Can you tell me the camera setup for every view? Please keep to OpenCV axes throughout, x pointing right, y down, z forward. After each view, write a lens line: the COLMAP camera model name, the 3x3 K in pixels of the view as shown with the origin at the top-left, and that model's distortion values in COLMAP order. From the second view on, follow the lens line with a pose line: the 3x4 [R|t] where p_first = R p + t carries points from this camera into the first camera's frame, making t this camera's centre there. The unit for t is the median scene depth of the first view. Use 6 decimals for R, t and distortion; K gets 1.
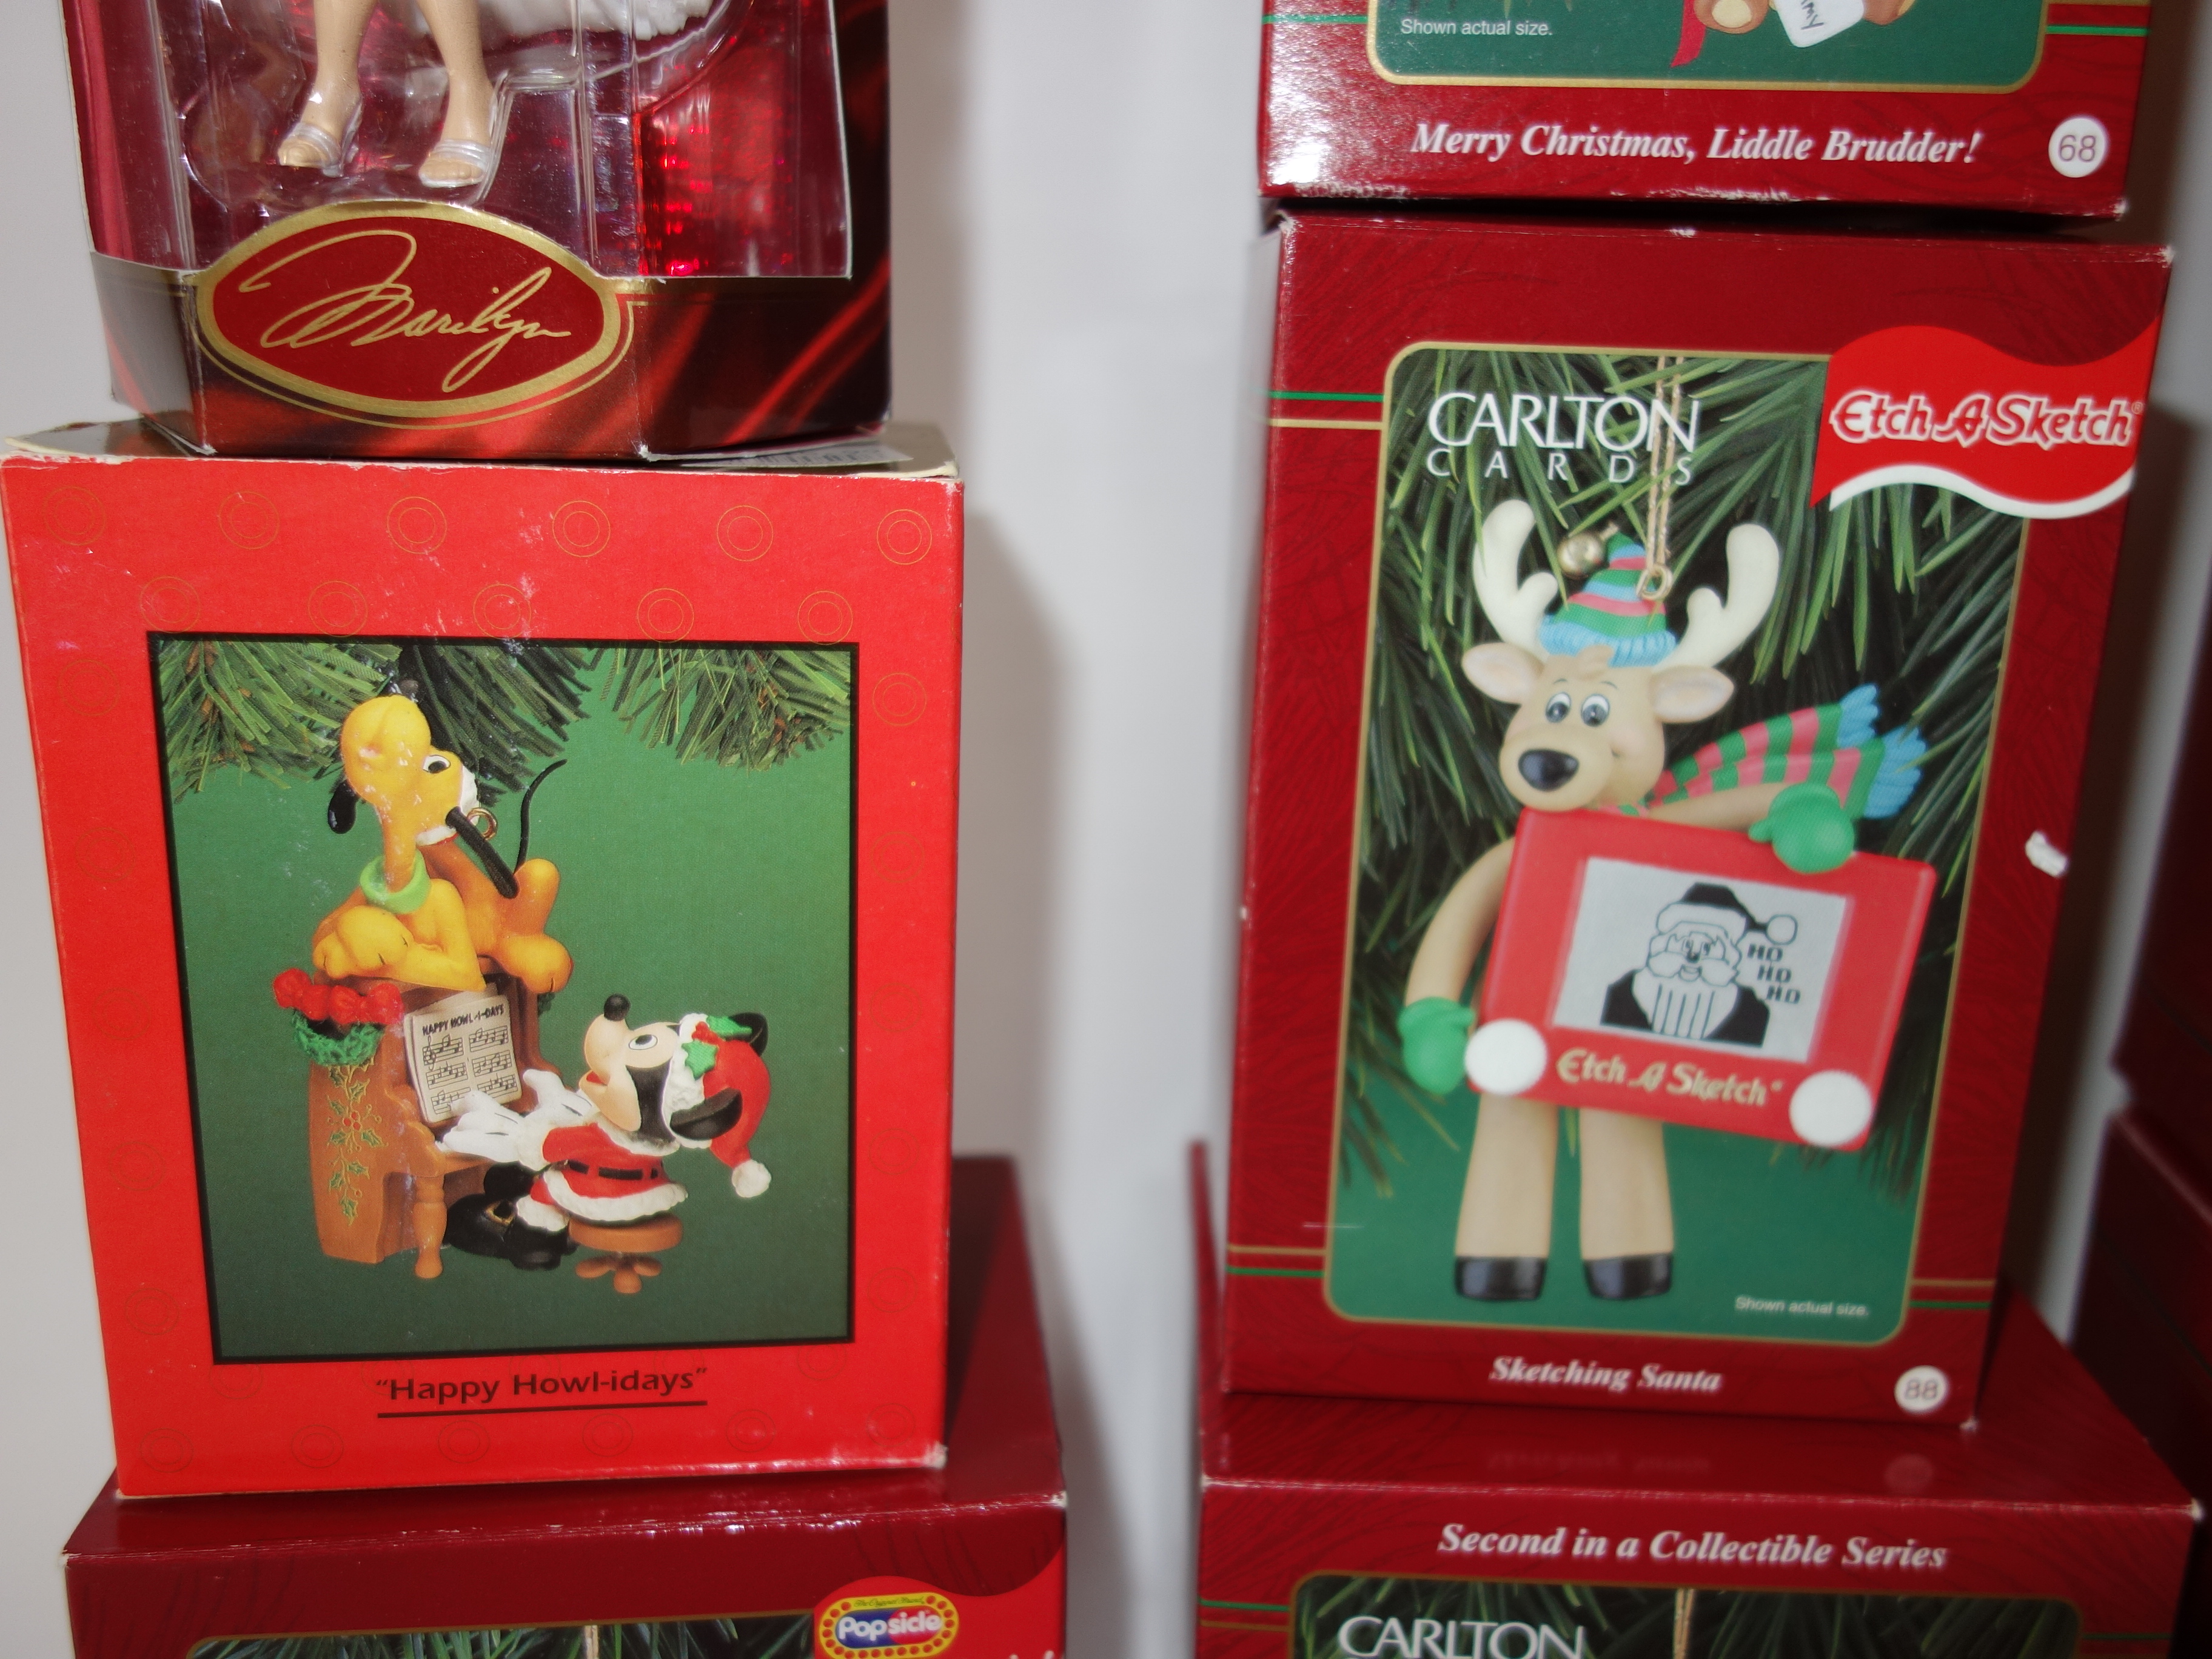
lens RADIAL K [[1832.3, 0, 1103.6], [0, 1832.3, 830.3], [0, 0, 1]] dist [0.023896, -0.017787]
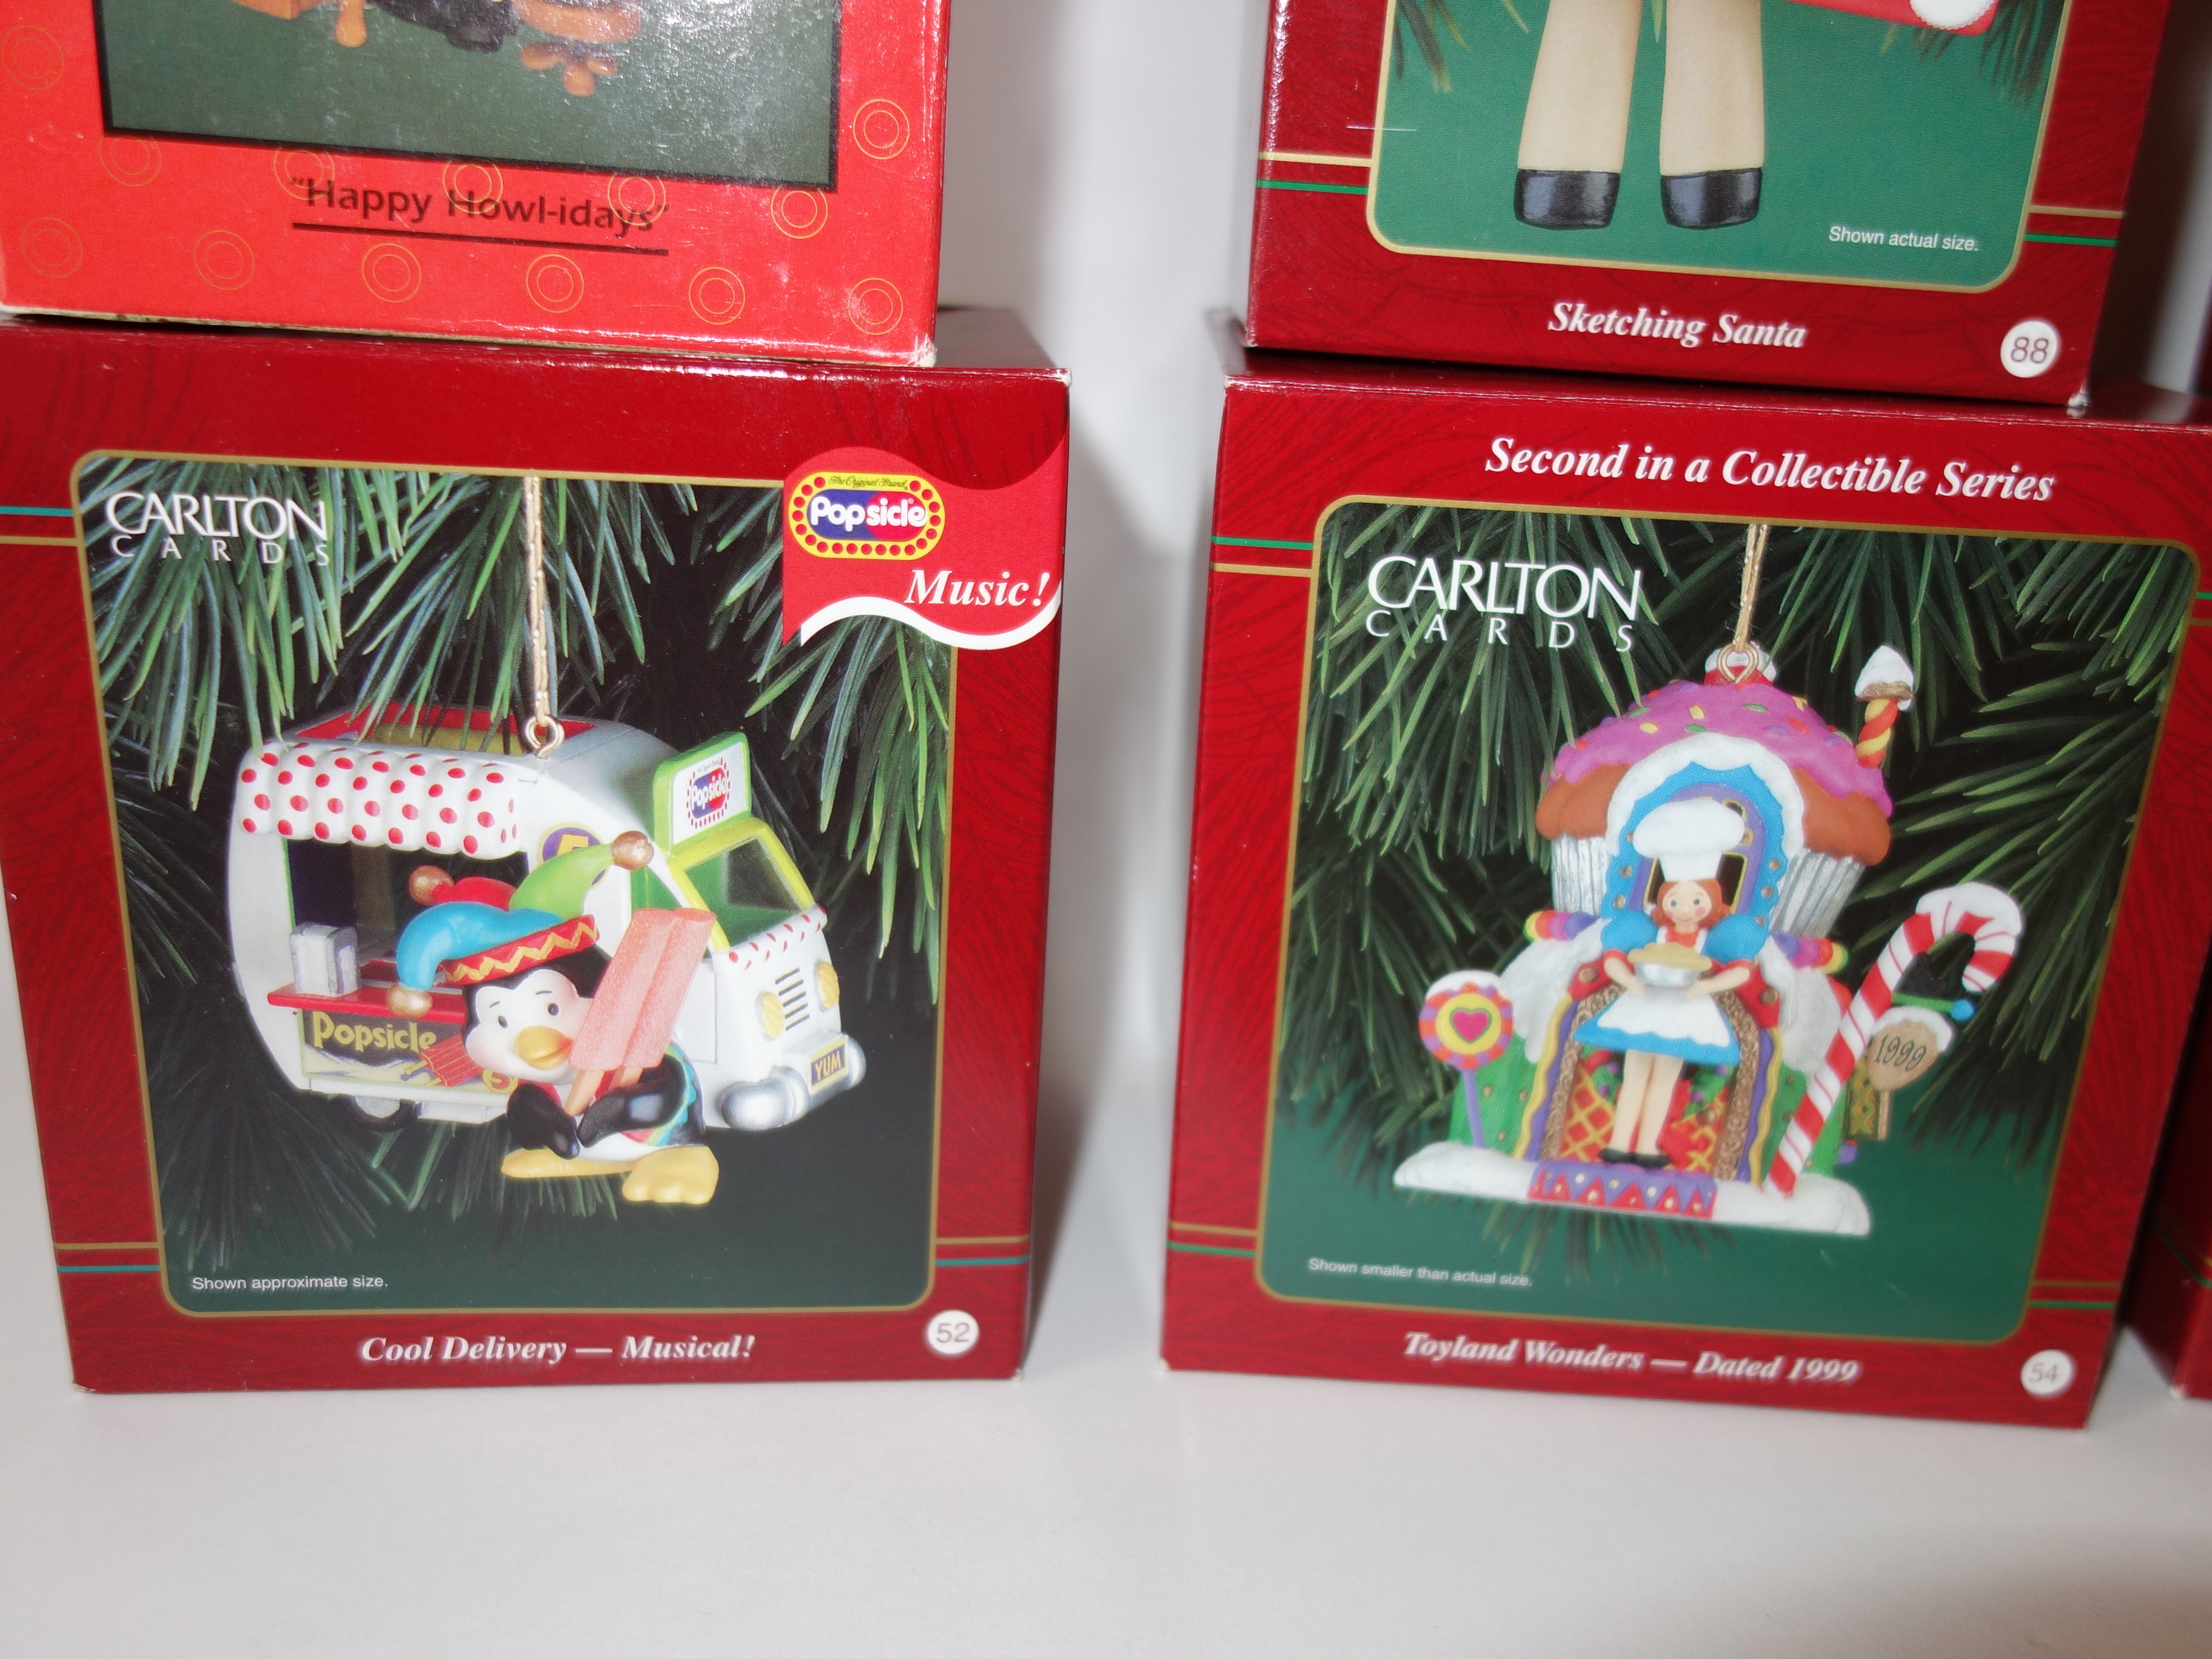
lens RADIAL K [[1832.3, 0, 1099.9], [0, 1832.3, 829.4], [0, 0, 1]] dist [0.023896, -0.017787]
pose [[0.999385, 0.034653, 0.005386, -0.003570], [-0.034864, 0.998340, 0.045836, 0.533526], [-0.003789, -0.045996, 0.998934, 0.102752]]
